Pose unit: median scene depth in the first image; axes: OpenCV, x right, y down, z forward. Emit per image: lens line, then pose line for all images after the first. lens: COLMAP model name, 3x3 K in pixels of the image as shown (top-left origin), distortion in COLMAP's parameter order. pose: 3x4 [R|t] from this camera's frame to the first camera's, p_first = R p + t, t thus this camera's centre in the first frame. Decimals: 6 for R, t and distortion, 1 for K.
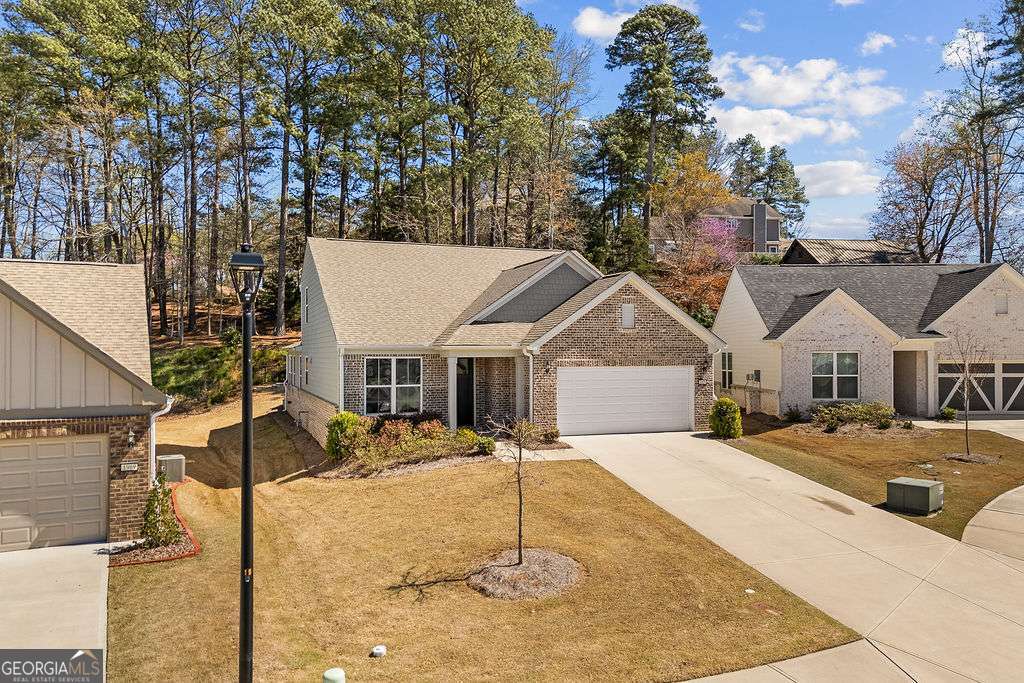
lens RADIAL K [[762.6, 0, 510.0], [0, 762.6, 345.3], [0, 0, 1]] dist [0.039559, -0.009794]
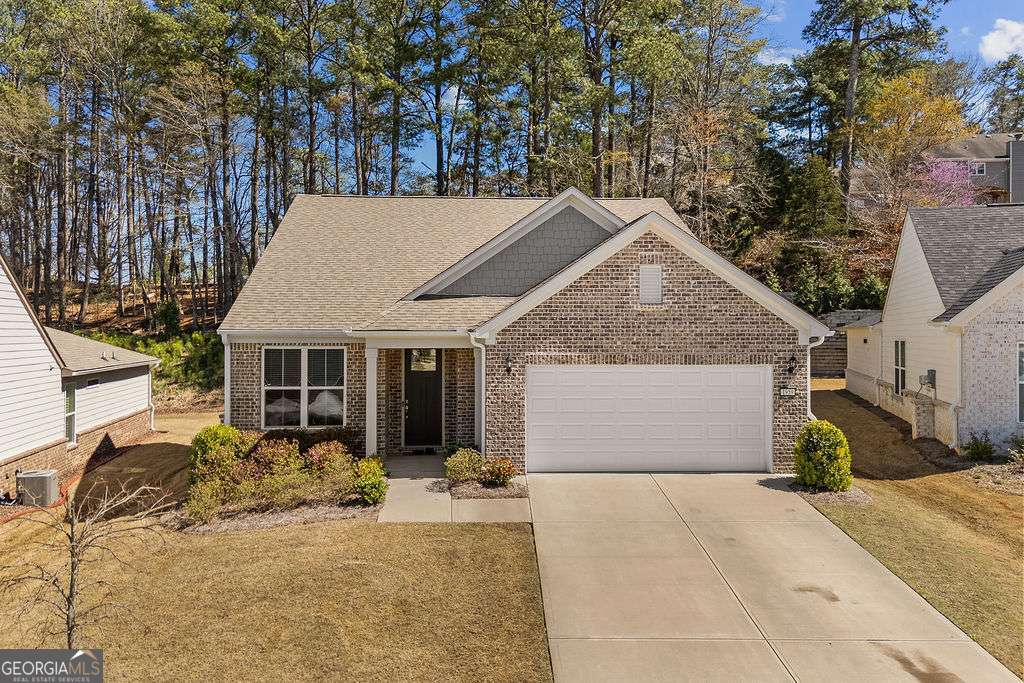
lens RADIAL K [[795.6, 0, 486.6], [0, 795.6, 330.6], [0, 0, 1]] dist [0.029985, -0.021702]
pose [[0.955478, 0.003207, -0.295044, 0.211104], [-0.001637, 0.999983, 0.005569, -0.003705], [0.295057, -0.004838, 0.955467, 0.329892]]
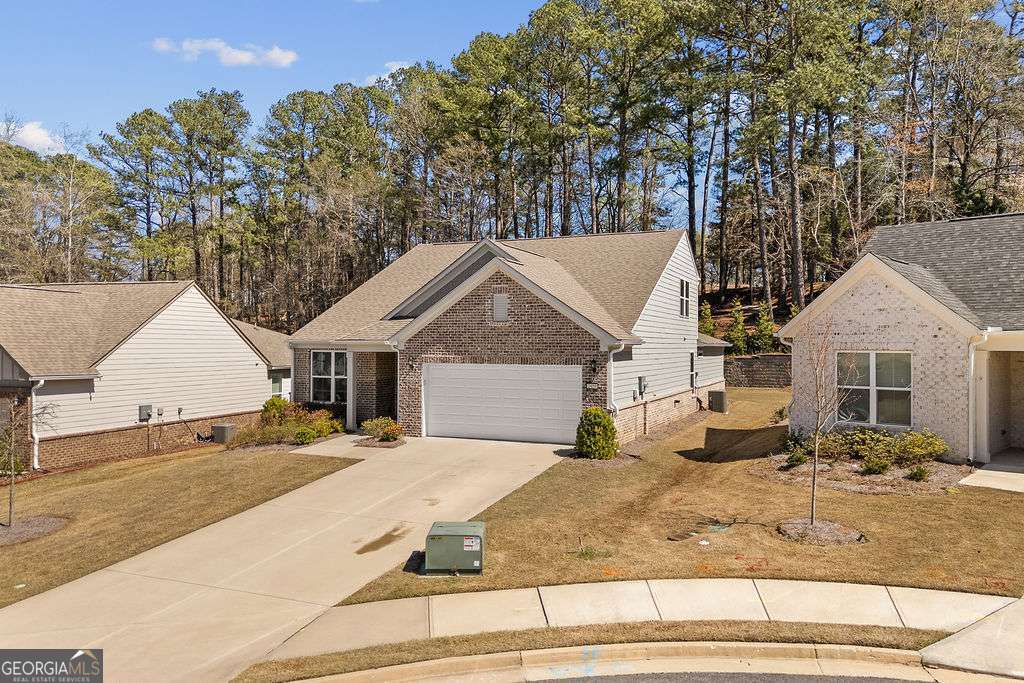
lens RADIAL K [[762.6, 0, 516.8], [0, 762.6, 342.6], [0, 0, 1]] dist [0.039559, -0.009794]
pose [[0.723489, 0.004290, -0.690323, 0.749707], [-0.000794, 0.999985, 0.005383, -0.002497], [0.690336, -0.003347, 0.723481, 0.363703]]
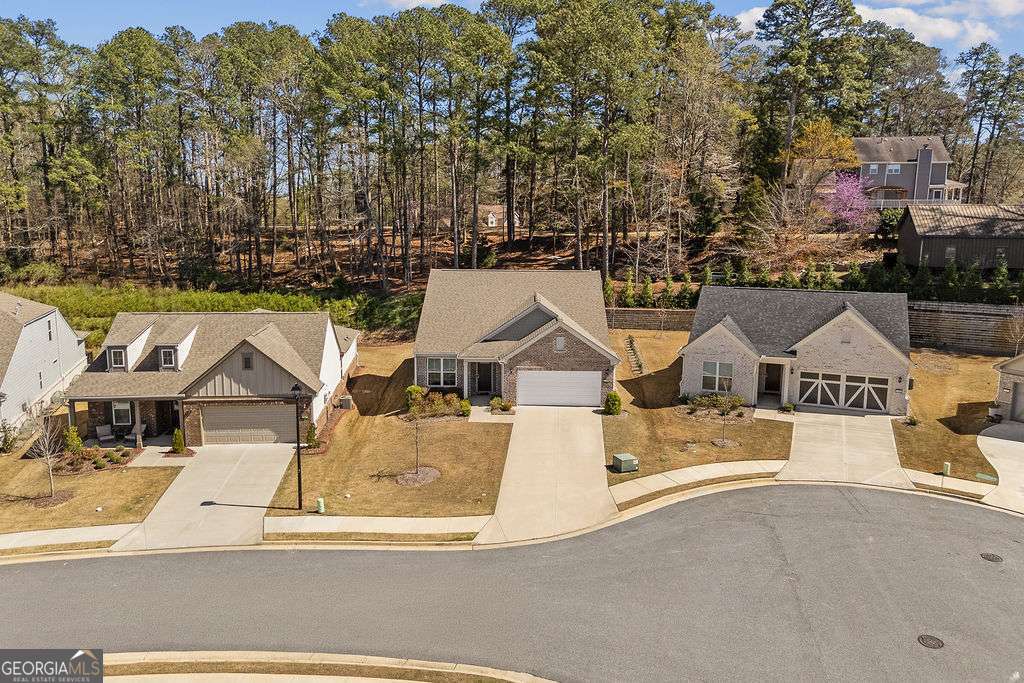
lens RADIAL K [[762.6, 0, 507.9], [0, 762.6, 337.7], [0, 0, 1]] dist [0.039559, -0.009794]
pose [[0.928876, 0.069862, -0.363744, 0.675489], [-0.008826, 0.985947, 0.166826, -0.342903], [0.370287, -0.151750, 0.916439, -0.687006]]
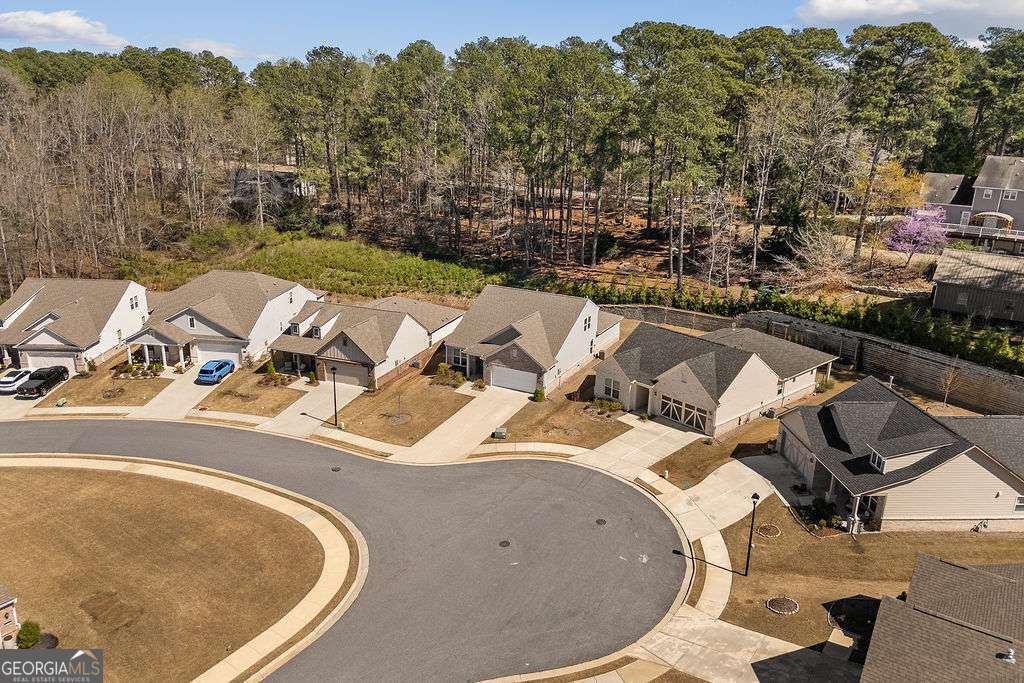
lens RADIAL K [[762.6, 0, 503.1], [0, 762.6, 336.6], [0, 0, 1]] dist [0.039559, -0.009794]
pose [[0.665429, 0.236954, -0.707854, 2.140630], [-0.016525, 0.952723, 0.303389, -0.969016], [0.746278, -0.190187, 0.637886, -0.888519]]
